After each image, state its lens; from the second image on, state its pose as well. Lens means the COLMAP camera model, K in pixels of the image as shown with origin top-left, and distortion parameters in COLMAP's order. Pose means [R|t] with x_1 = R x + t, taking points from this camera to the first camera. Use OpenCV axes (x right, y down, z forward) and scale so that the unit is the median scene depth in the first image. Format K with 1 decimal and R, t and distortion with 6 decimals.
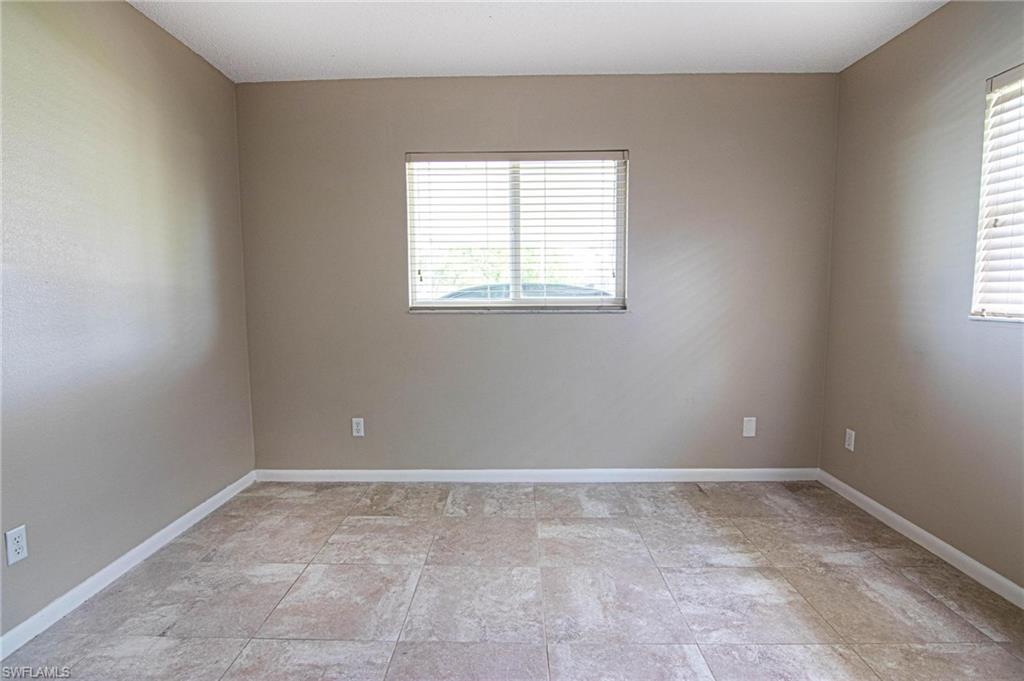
lens RADIAL K [[523.7, 0, 506.2], [0, 523.7, 344.6], [0, 0, 1]] dist [-0.000777, -0.014262]
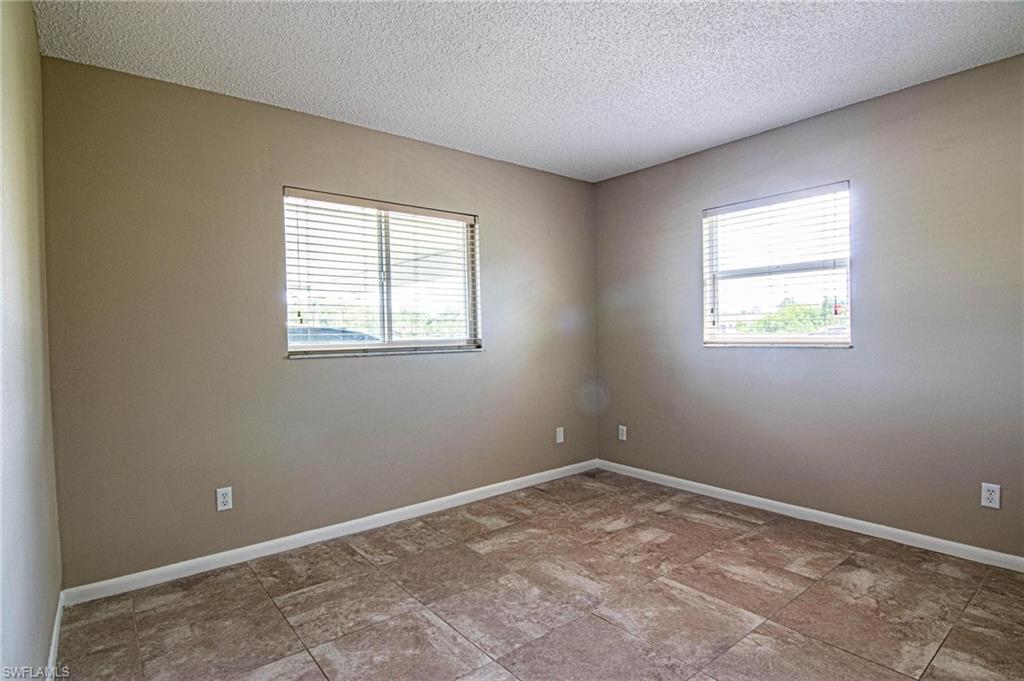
lens RADIAL K [[523.7, 0, 506.2], [0, 523.7, 344.6], [0, 0, 1]] dist [-0.000777, -0.014262]
pose [[0.766607, -0.021899, 0.641743, -0.520583], [0.076408, 0.995428, -0.057307, -0.003685], [-0.637554, 0.092966, 0.764776, 0.070822]]
